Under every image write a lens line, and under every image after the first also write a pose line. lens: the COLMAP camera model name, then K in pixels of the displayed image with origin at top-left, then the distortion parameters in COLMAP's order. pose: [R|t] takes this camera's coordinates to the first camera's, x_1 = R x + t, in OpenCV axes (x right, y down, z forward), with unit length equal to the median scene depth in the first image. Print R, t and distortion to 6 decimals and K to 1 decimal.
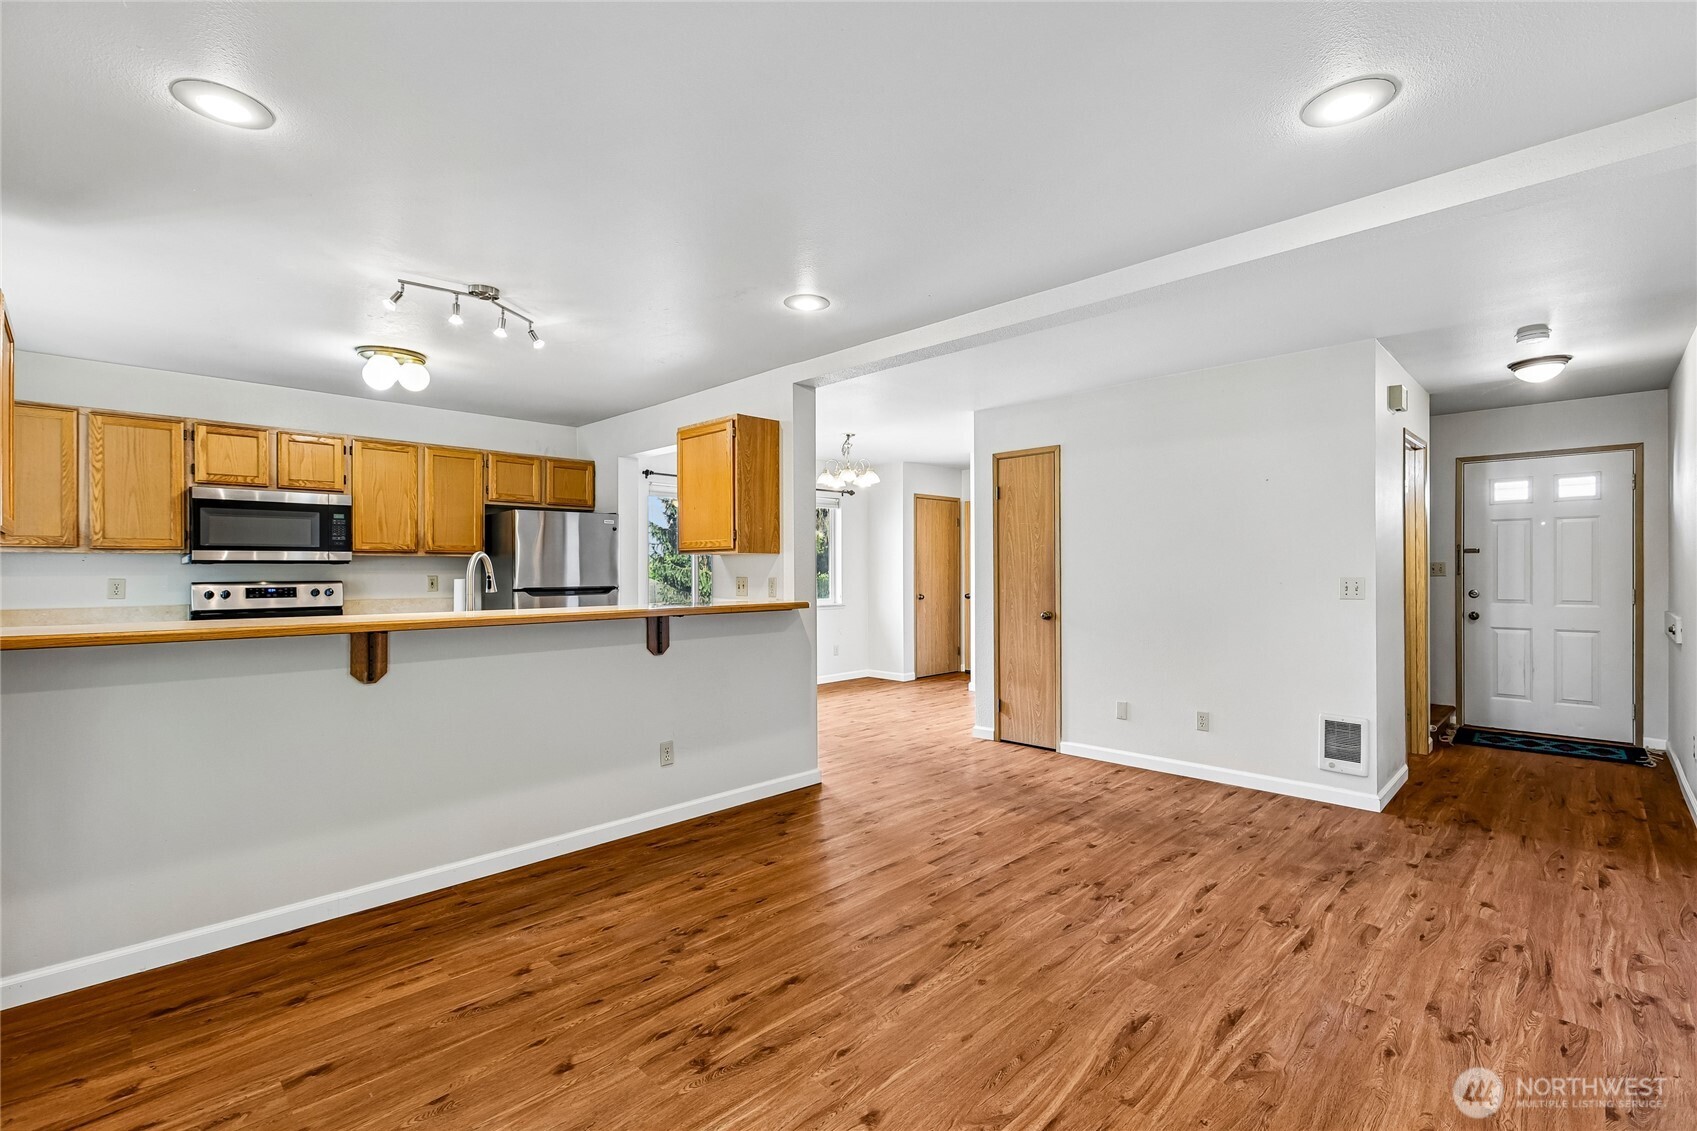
lens RADIAL K [[750.5, 0, 843.3], [0, 750.5, 568.1], [0, 0, 1]] dist [-0.004829, 0.001598]
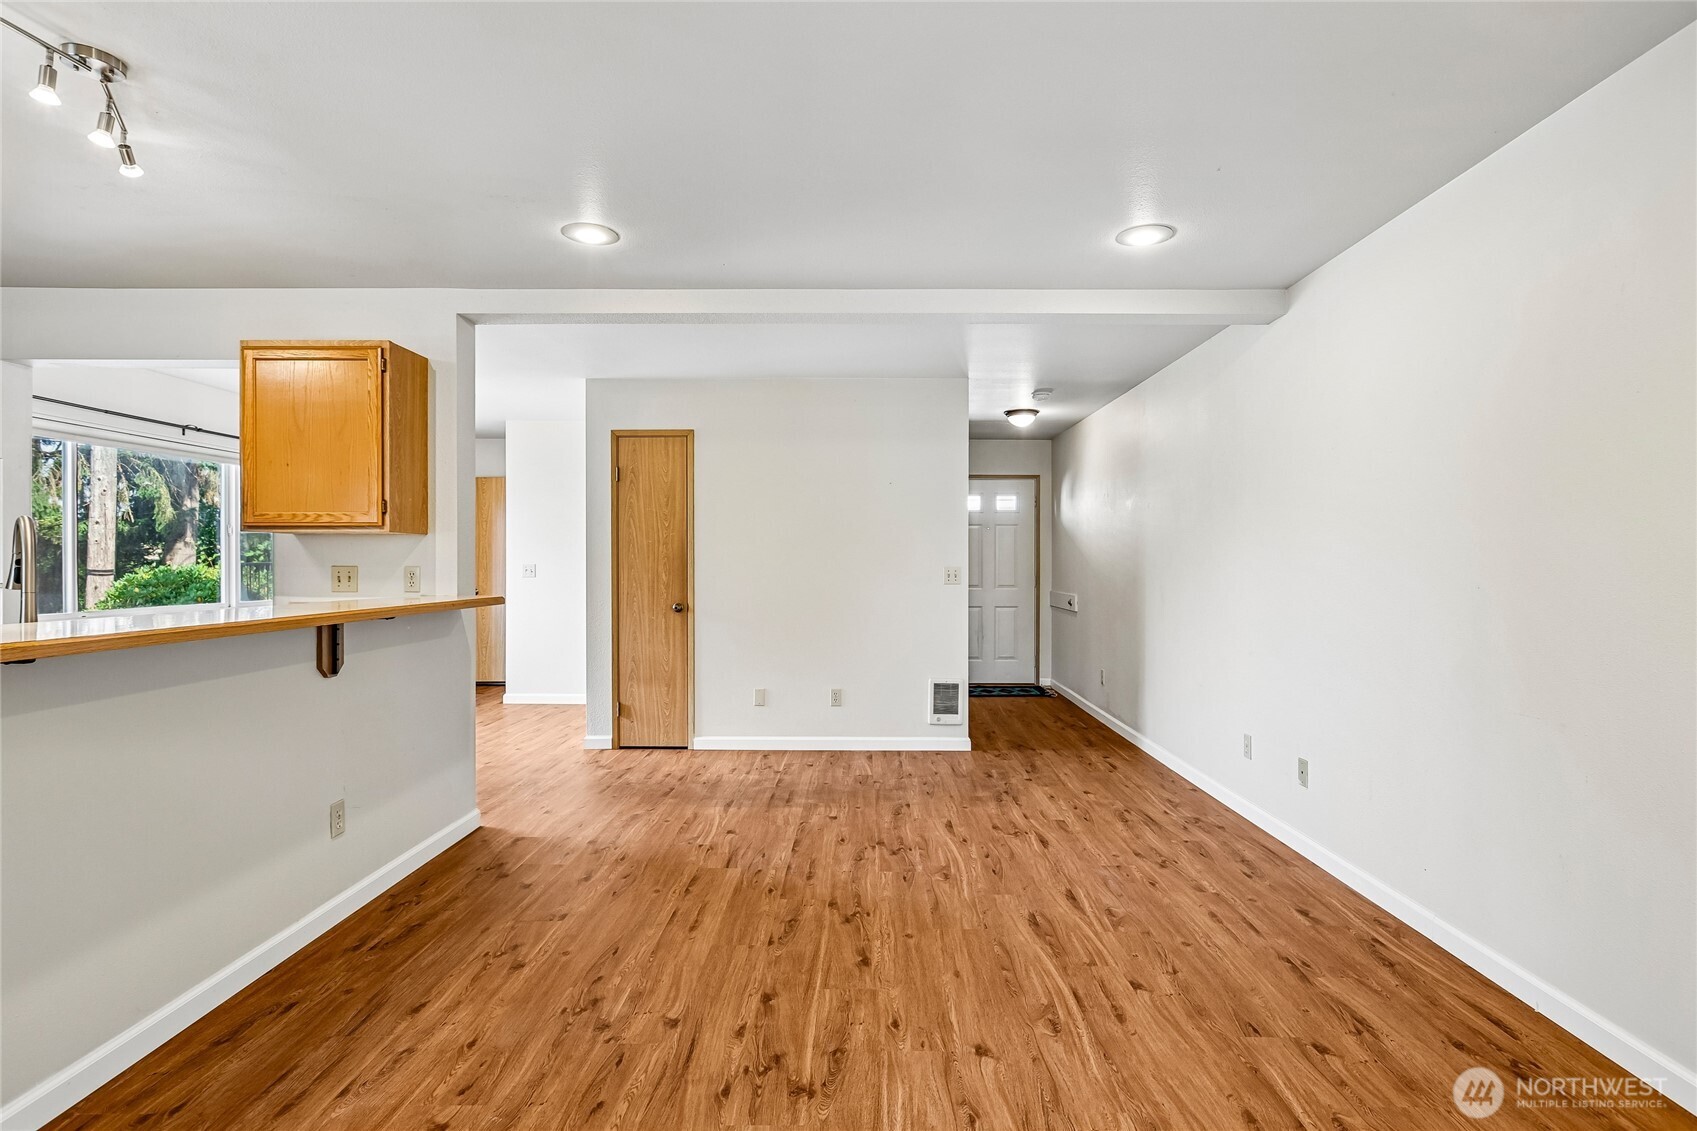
lens RADIAL K [[844.0, 0, 849.2], [0, 844.0, 567.5], [0, 0, 1]] dist [-0.002571, 0.001328]
pose [[0.716719, 0.001436, 0.697361, -0.464798], [-0.005839, 0.999975, 0.003942, 0.010079], [-0.697338, -0.006897, 0.716710, 0.121467]]
